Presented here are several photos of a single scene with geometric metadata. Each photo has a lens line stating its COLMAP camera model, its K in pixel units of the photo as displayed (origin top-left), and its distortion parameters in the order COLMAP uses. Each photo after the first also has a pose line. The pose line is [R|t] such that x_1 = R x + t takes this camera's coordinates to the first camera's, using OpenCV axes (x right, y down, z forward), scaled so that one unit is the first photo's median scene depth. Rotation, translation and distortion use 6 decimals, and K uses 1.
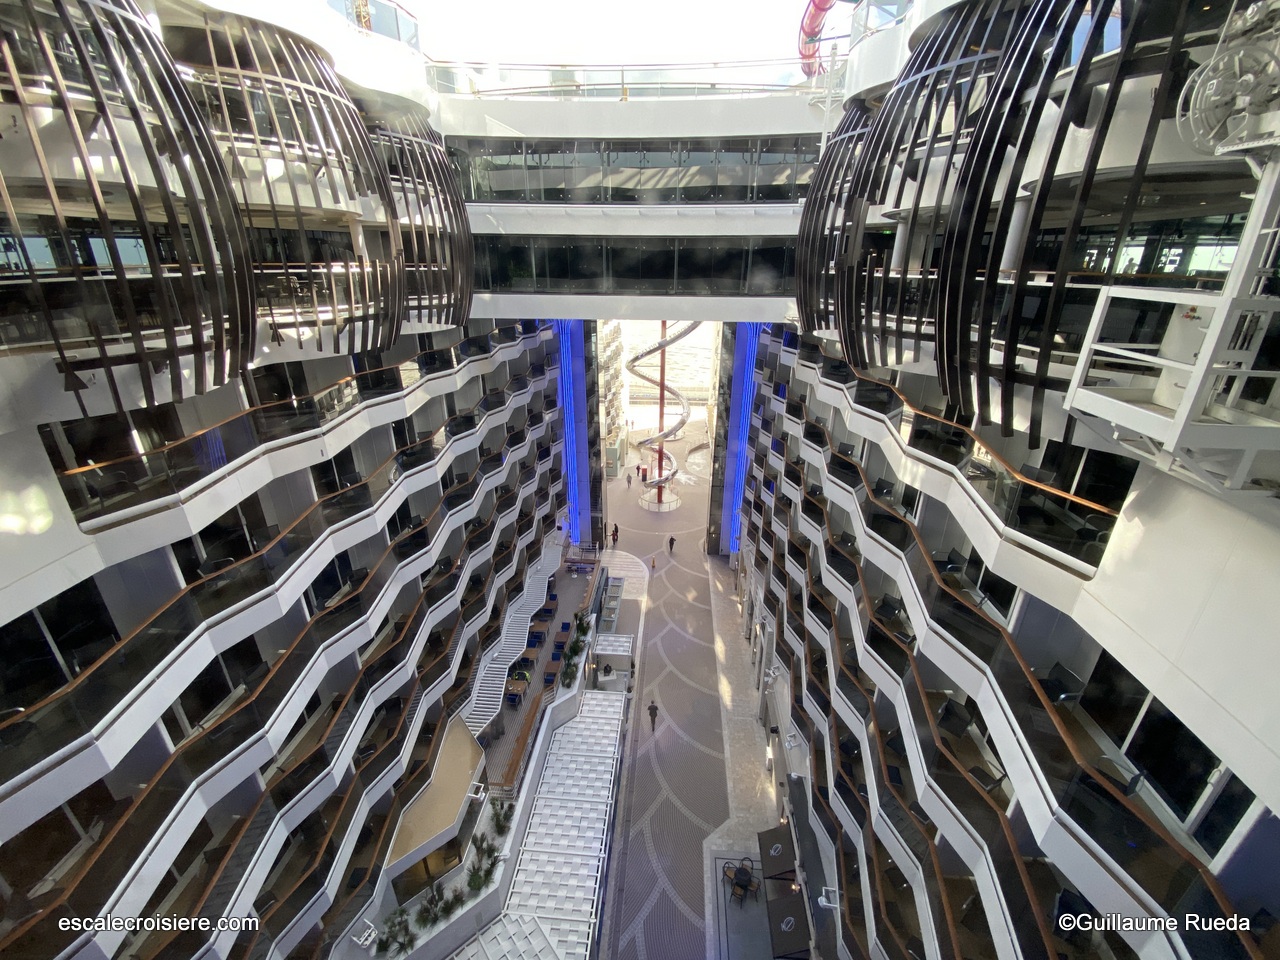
lens RADIAL K [[525.5, 0, 640.0], [0, 525.5, 480.0], [0, 0, 1]] dist [0.000552, 0.000079]
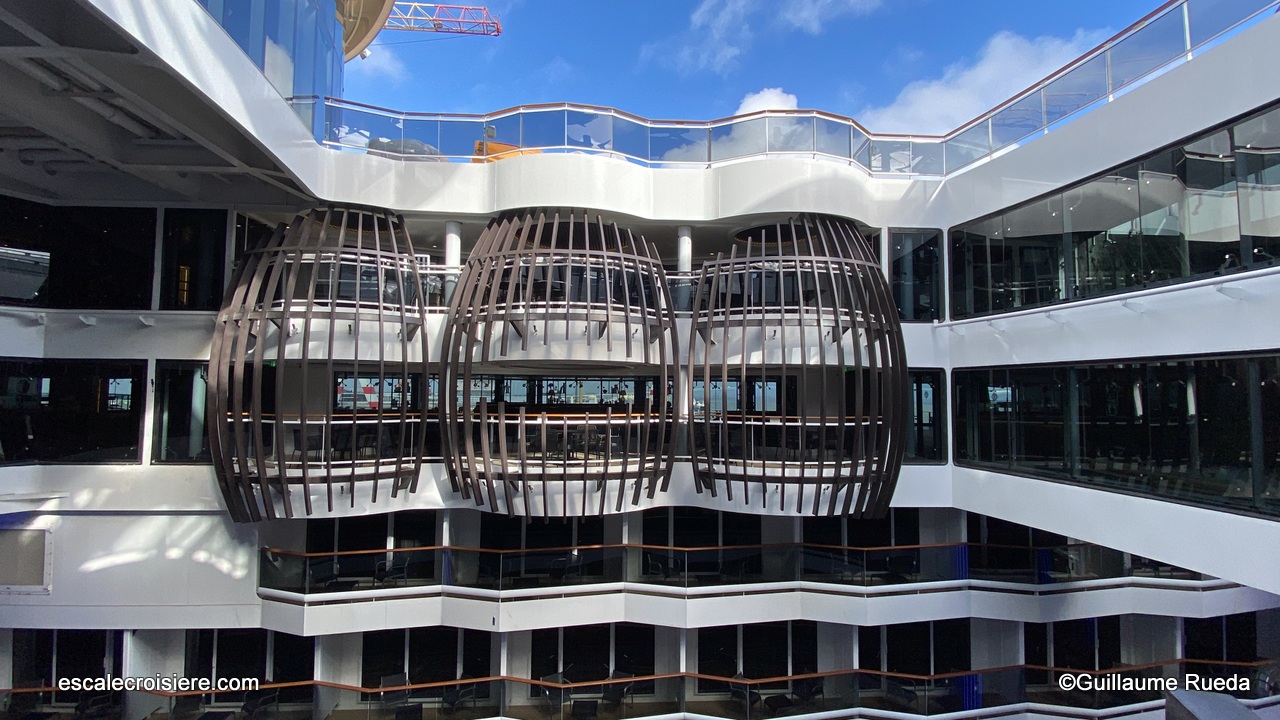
lens RADIAL K [[423.7, 0, 638.0], [0, 423.7, 392.9], [0, 0, 1]] dist [0.000090, 0.000009]
pose [[0.148844, -0.048260, -0.987682, 0.100123], [-0.382486, 0.918257, -0.102509, -0.303136], [0.911894, 0.393032, 0.118218, 0.735154]]
